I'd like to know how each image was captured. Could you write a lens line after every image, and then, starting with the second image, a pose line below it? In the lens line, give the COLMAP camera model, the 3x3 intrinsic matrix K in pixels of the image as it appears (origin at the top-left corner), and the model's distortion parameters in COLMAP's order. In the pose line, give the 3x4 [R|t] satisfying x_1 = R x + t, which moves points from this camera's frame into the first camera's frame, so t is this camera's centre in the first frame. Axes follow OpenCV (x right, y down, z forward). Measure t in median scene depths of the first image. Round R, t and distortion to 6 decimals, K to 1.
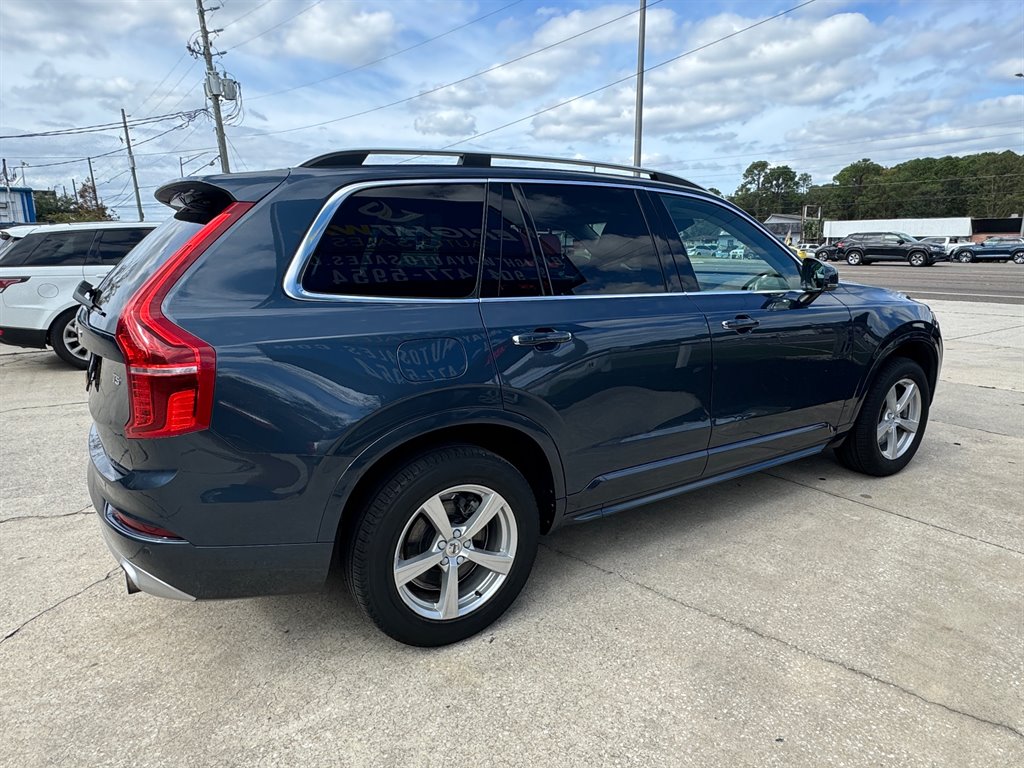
lens RADIAL K [[656.5, 0, 511.1], [0, 656.5, 386.8], [0, 0, 1]] dist [-0.003598, 0.001632]
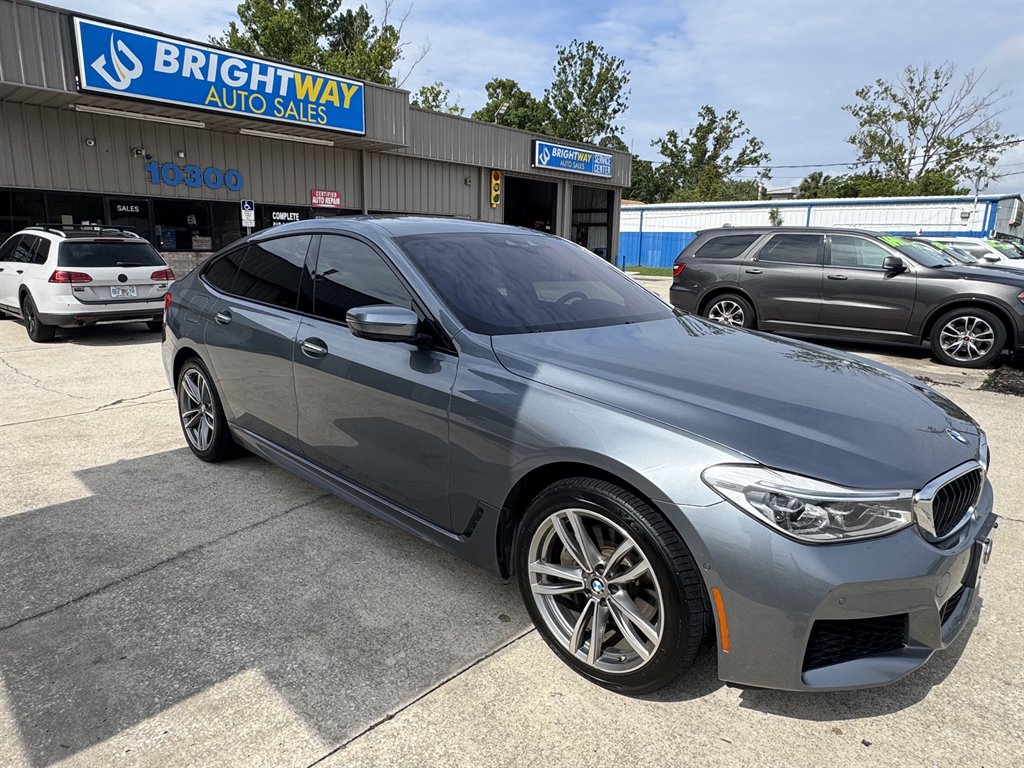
lens RADIAL K [[656.5, 0, 511.1], [0, 656.5, 386.8], [0, 0, 1]] dist [-0.003598, 0.001632]
pose [[0.171633, 0.221984, -0.959826, 0.163306], [-0.236867, 0.955001, 0.178513, -0.030278], [0.956262, 0.196712, 0.216490, 0.134808]]
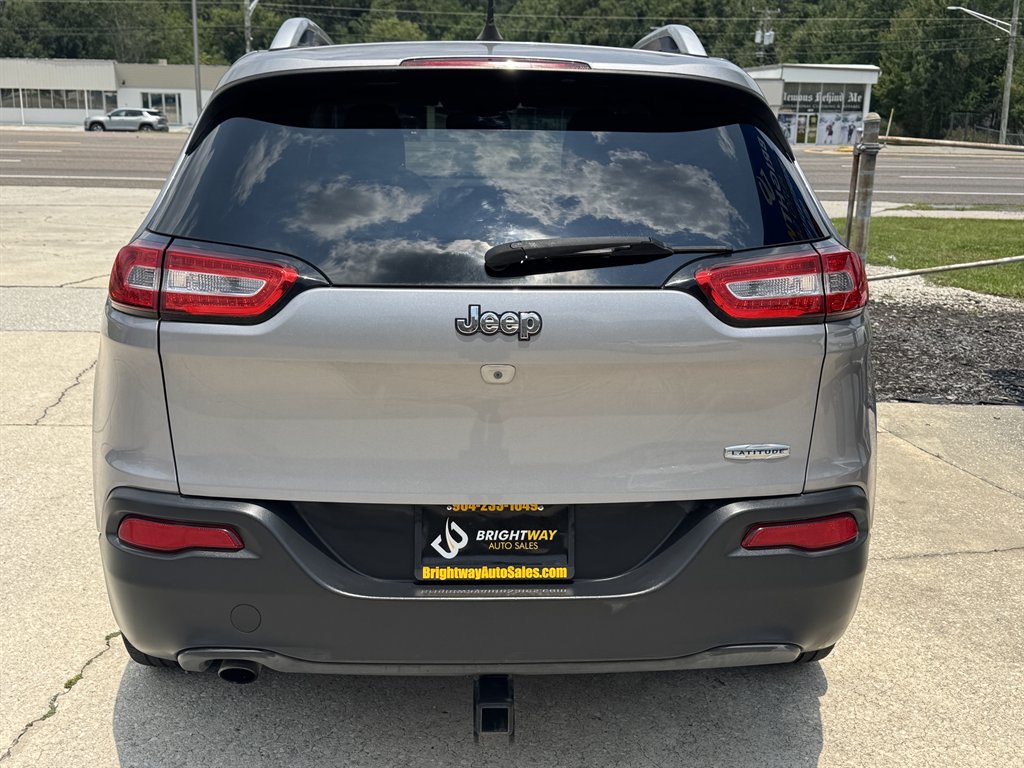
lens RADIAL K [[1172.7, 0, 514.1], [0, 1172.7, 383.7], [0, 0, 1]] dist [-0.004486, -0.006458]
pose [[0.570306, -0.178741, 0.801750, -0.114791], [0.158742, 0.981622, 0.105923, -0.010074], [-0.805948, 0.066863, 0.588199, 0.043295]]
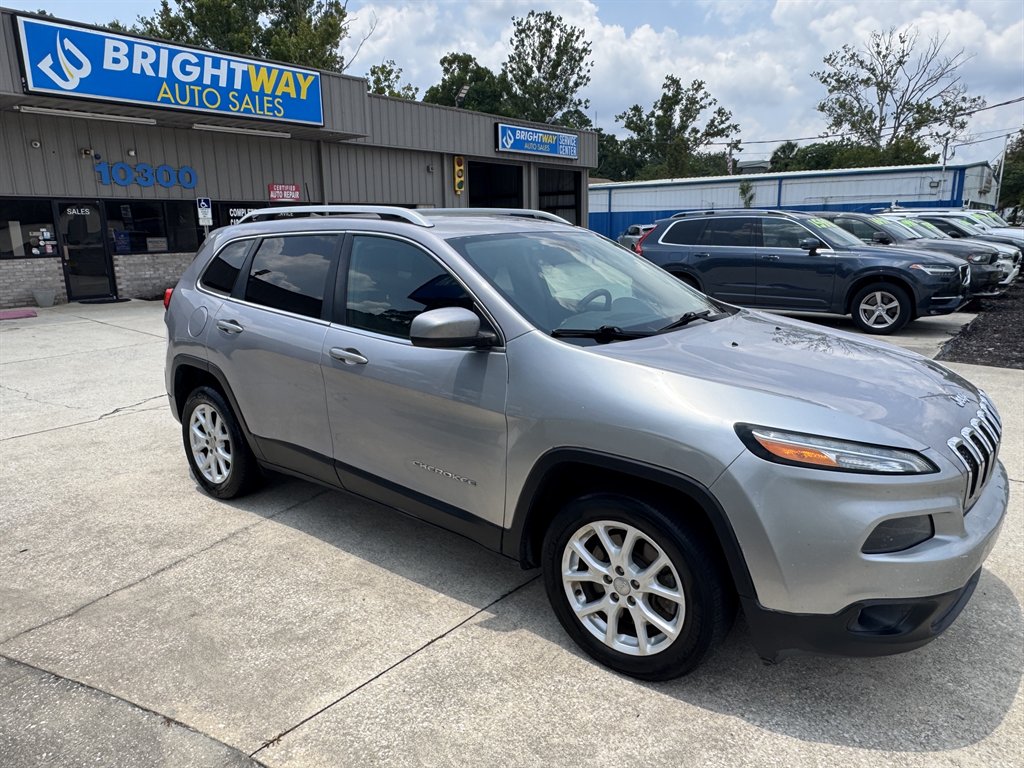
lens RADIAL K [[702.4, 0, 513.1], [0, 702.4, 384.1], [0, 0, 1]] dist [-0.003578, 0.000638]
pose [[0.228206, 0.219526, -0.948541, 0.192615], [-0.199582, 0.964107, 0.175112, -0.033619], [0.952937, 0.149351, 0.263829, 0.120914]]
